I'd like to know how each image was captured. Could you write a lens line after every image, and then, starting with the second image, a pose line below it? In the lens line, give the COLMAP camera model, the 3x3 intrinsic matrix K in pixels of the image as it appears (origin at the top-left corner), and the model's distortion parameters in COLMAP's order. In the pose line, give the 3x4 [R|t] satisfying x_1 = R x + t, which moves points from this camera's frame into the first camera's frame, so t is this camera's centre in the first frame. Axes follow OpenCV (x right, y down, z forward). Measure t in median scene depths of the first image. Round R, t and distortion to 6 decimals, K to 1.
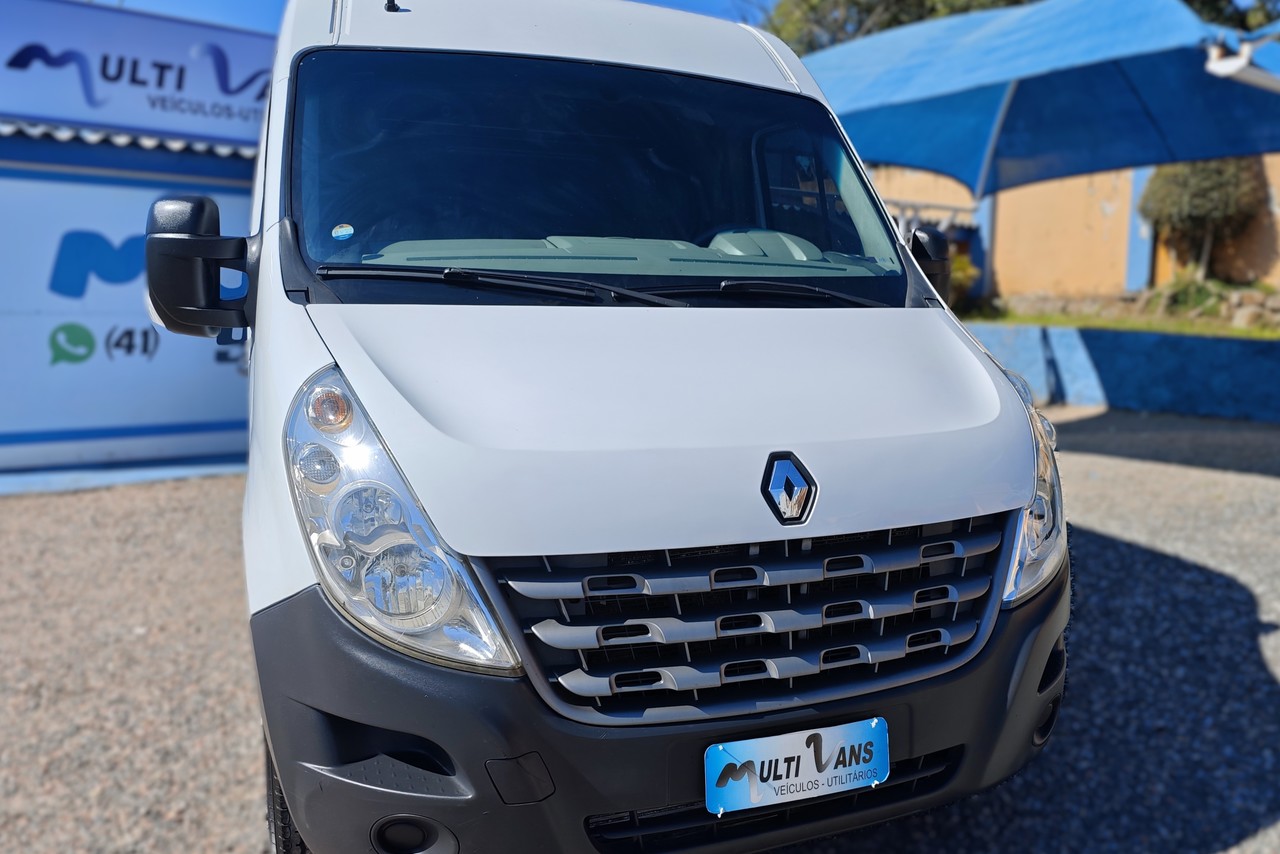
lens RADIAL K [[1043.0, 0, 639.8], [0, 1043.0, 400.3], [0, 0, 1]] dist [-0.015685, -0.005710]
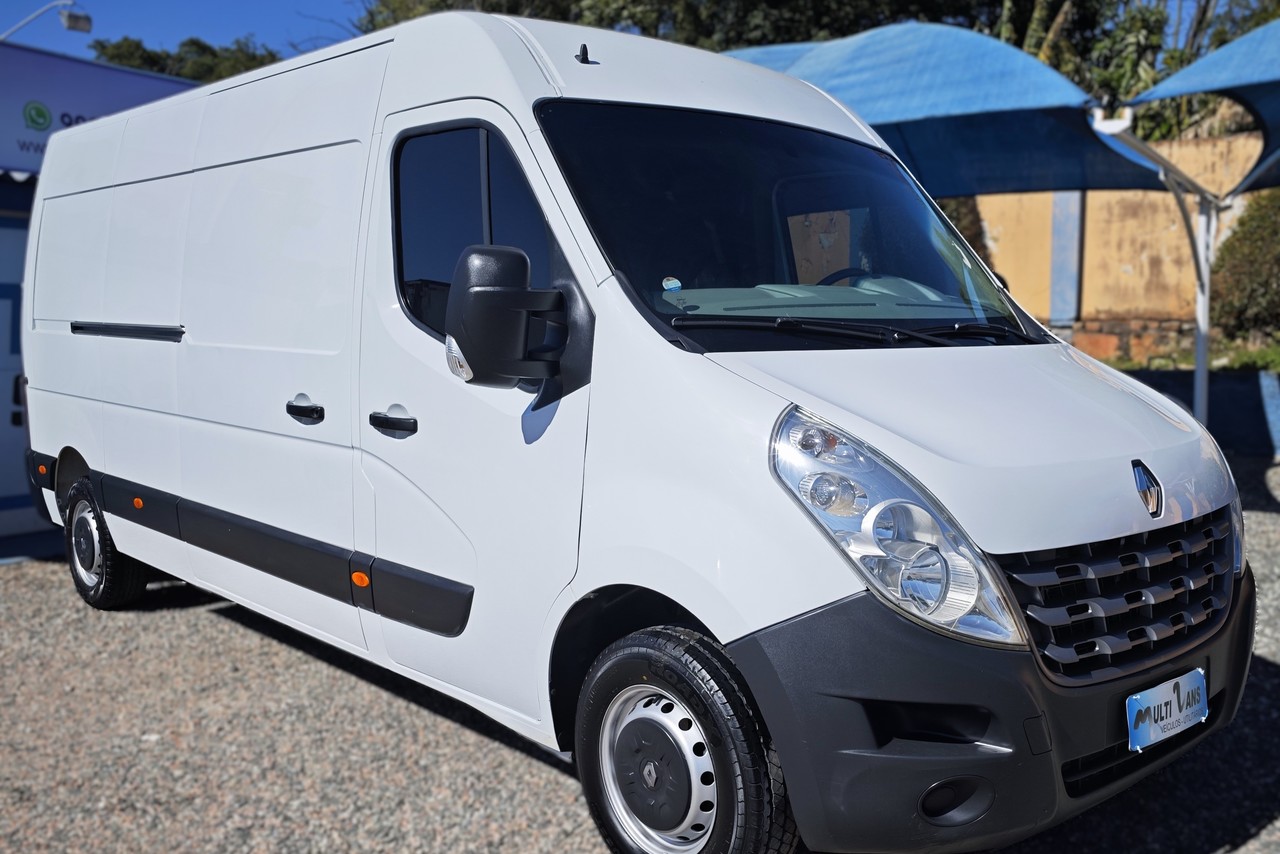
lens RADIAL K [[1204.3, 0, 640.0], [0, 1204.3, 427.0], [0, 0, 1]] dist [-0.004778, -0.003125]
pose [[0.945356, -0.043506, 0.323125, -0.892092], [0.050991, 0.998590, -0.014731, -0.000633], [-0.322029, 0.030402, 0.946242, -0.178756]]
